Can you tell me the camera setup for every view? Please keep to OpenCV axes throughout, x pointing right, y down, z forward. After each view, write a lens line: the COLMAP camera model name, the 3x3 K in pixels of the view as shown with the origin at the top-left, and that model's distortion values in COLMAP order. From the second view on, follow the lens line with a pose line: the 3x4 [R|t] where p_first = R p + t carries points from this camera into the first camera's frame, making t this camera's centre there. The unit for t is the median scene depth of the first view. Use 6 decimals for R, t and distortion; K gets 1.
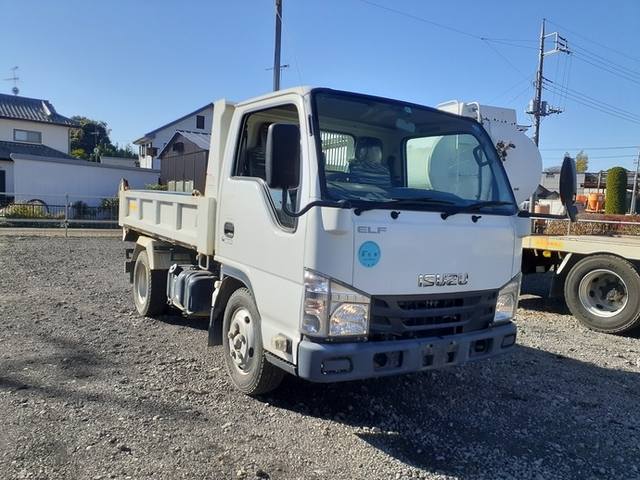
lens RADIAL K [[517.3, 0, 317.0], [0, 517.3, 239.5], [0, 0, 1]] dist [0.092176, -0.136407]
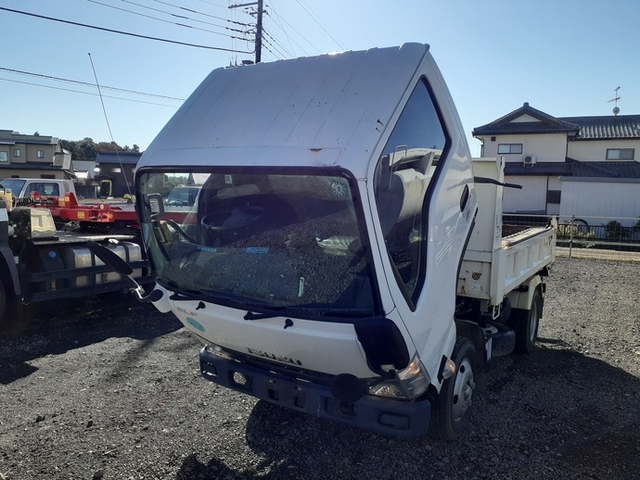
lens RADIAL K [[517.3, 0, 317.0], [0, 517.3, 239.5], [0, 0, 1]] dist [0.092176, -0.136407]
pose [[0.429056, 0.040256, -0.902381, 1.164359], [-0.065699, 0.997751, 0.013273, -0.103438], [0.900886, 0.053590, 0.430736, 0.575419]]
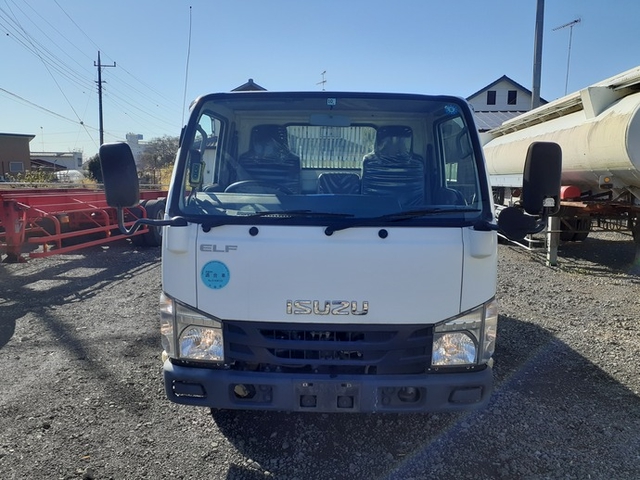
lens RADIAL K [[517.3, 0, 317.0], [0, 517.3, 239.5], [0, 0, 1]] dist [0.092176, -0.136407]
pose [[0.830969, 0.024564, -0.555776, 0.662876], [-0.002674, 0.999190, 0.040164, -0.062412], [0.556312, -0.031889, 0.830361, 0.299134]]
